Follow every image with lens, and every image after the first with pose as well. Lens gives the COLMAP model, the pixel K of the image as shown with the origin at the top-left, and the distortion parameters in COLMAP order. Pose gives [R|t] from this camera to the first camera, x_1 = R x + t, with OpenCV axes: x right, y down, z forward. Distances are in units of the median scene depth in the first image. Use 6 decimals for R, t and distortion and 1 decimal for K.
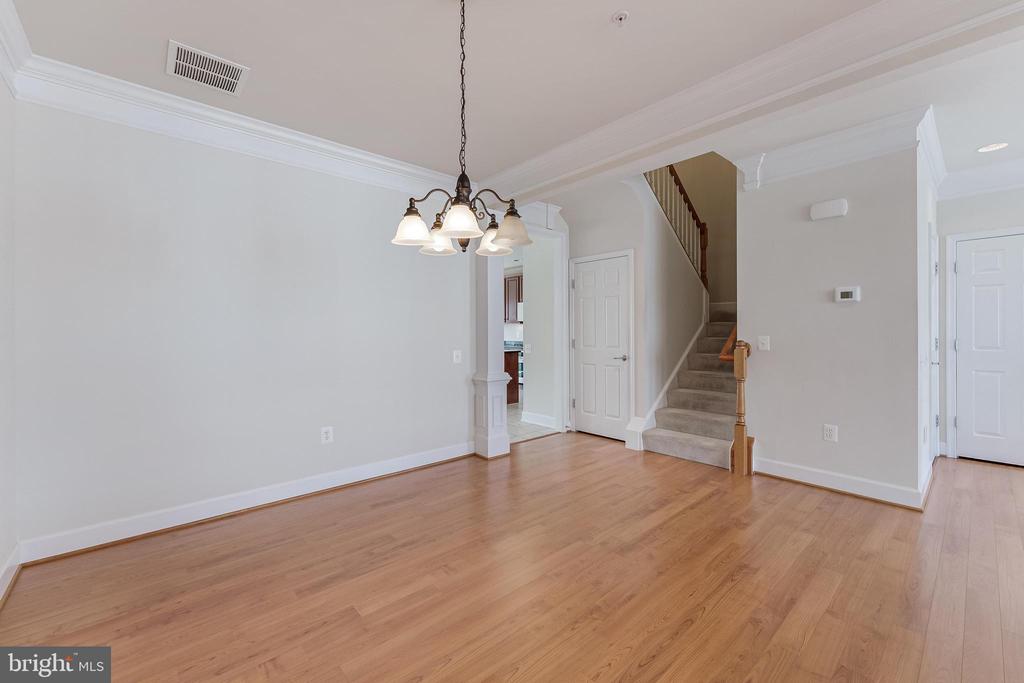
lens RADIAL K [[420.5, 0, 509.8], [0, 420.5, 329.8], [0, 0, 1]] dist [-0.000669, -0.000240]
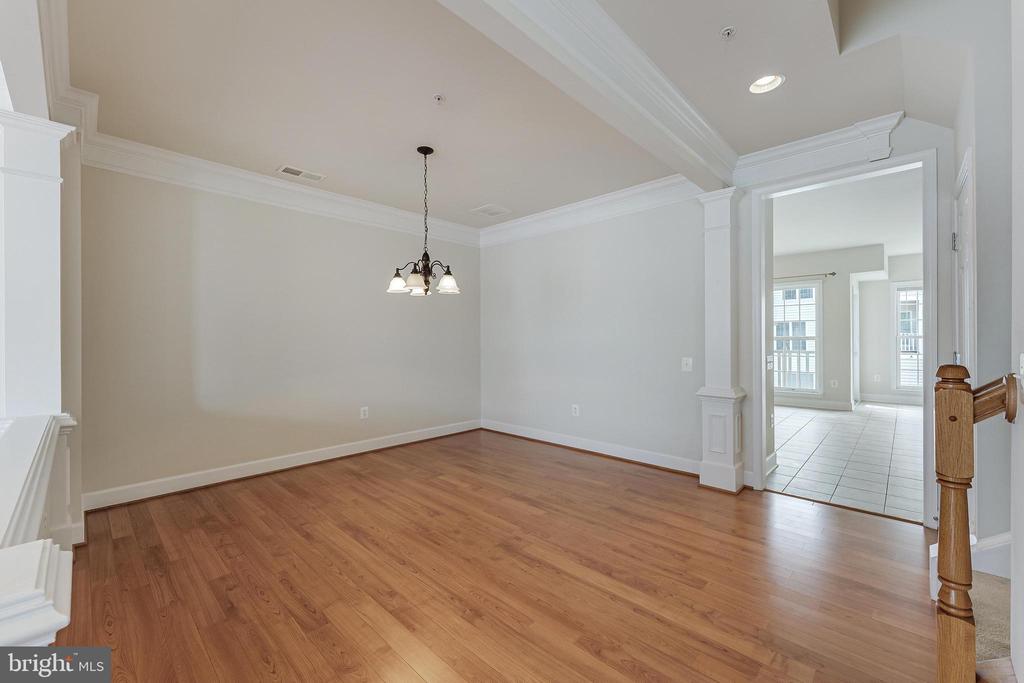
lens RADIAL K [[415.2, 0, 515.1], [0, 415.2, 337.1], [0, 0, 1]] dist [-0.000994, -0.000321]
pose [[0.080359, 0.001895, -0.996764, 1.024065], [0.007757, 0.999967, 0.002527, -0.002004], [0.996736, -0.007935, 0.080341, 0.737863]]
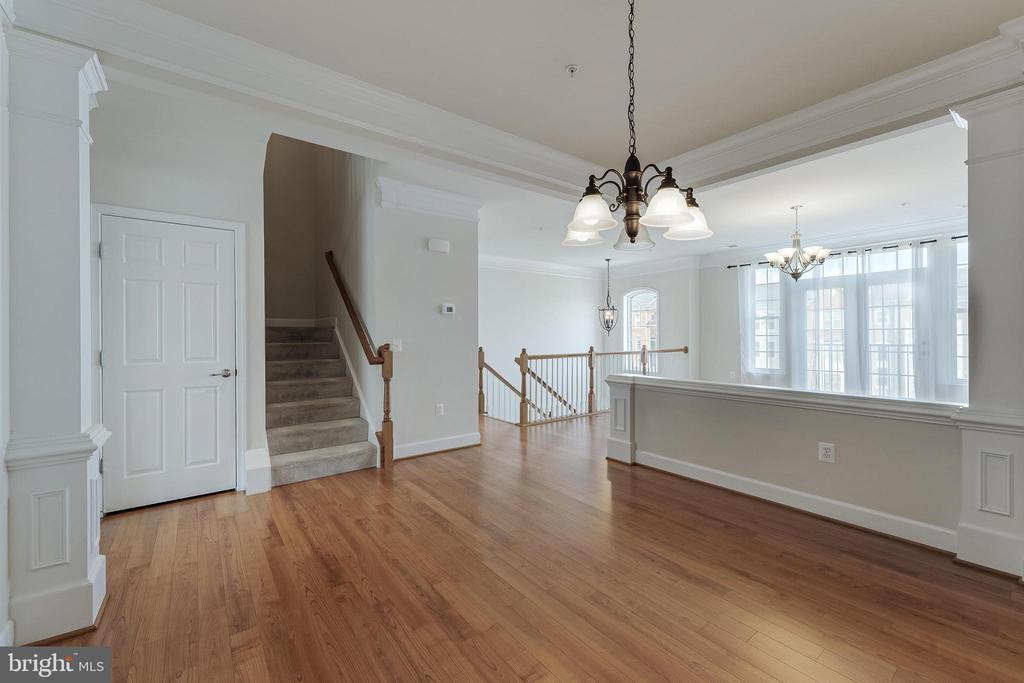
lens RADIAL K [[415.2, 0, 515.1], [0, 415.2, 337.1], [0, 0, 1]] dist [-0.000994, -0.000321]
pose [[0.071010, -0.001810, 0.997474, -0.598987], [0.001683, 0.999997, 0.001695, 0.007989], [-0.997474, 0.001558, 0.071013, 0.707285]]
